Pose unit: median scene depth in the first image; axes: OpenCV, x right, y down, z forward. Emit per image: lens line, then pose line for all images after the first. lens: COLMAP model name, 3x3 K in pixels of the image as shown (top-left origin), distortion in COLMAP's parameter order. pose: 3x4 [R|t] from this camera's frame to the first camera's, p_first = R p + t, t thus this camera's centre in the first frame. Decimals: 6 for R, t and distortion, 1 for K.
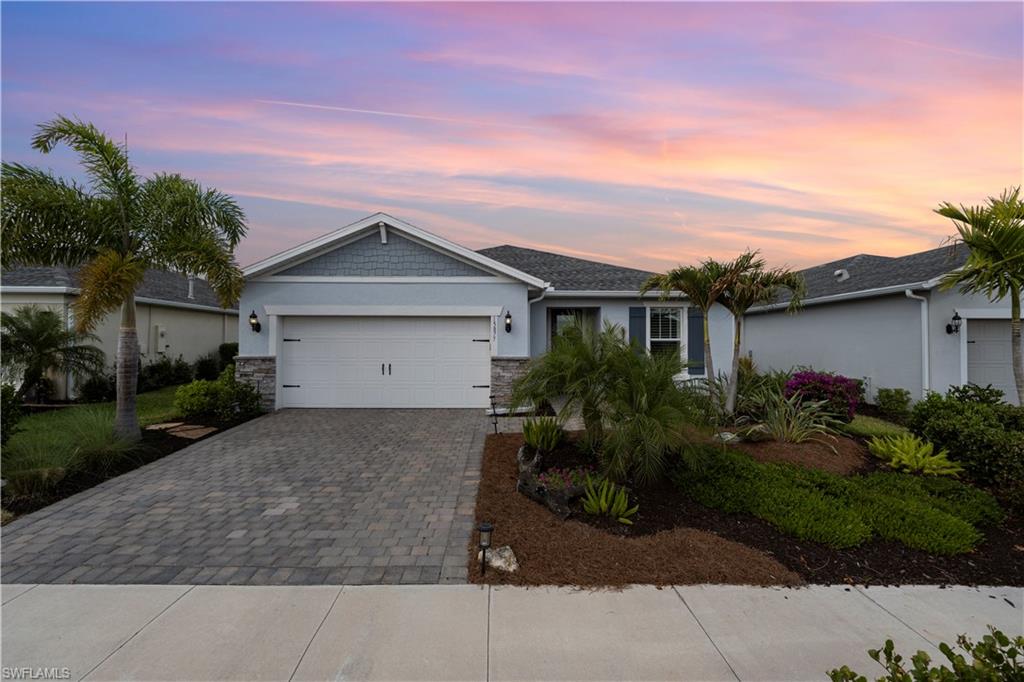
lens RADIAL K [[444.3, 0, 516.8], [0, 444.3, 338.4], [0, 0, 1]] dist [-0.005474, -0.001120]
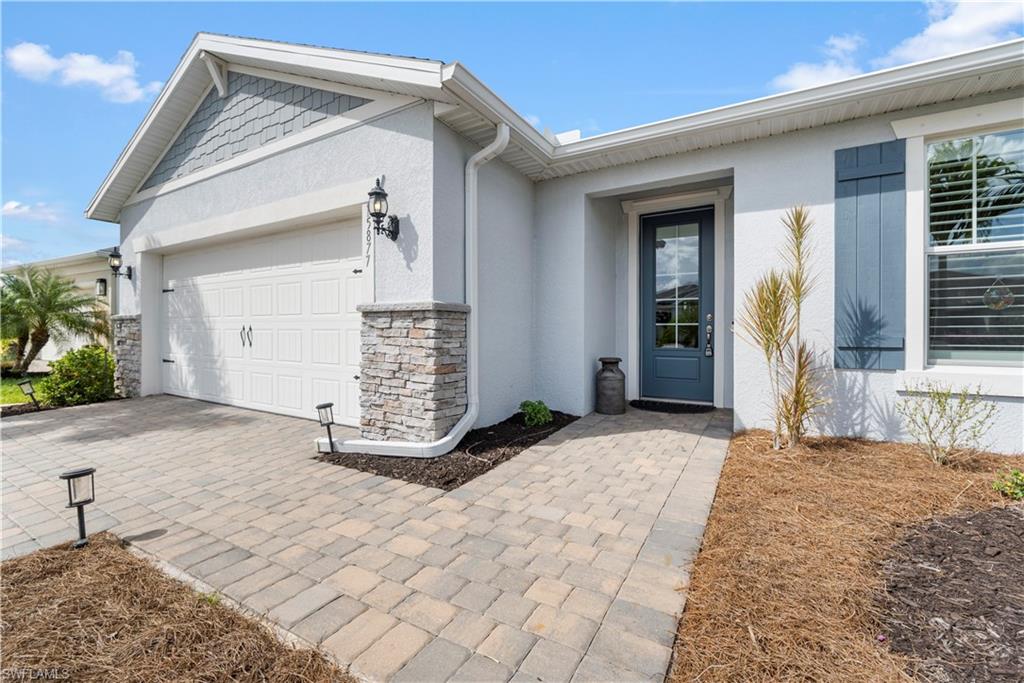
lens RADIAL K [[444.3, 0, 504.3], [0, 444.3, 338.5], [0, 0, 1]] dist [-0.005474, -0.001120]
pose [[0.844290, 0.008124, -0.535825, 0.268818], [0.005377, 0.999706, 0.023630, 0.062439], [0.535860, -0.022832, 0.843998, 0.728435]]
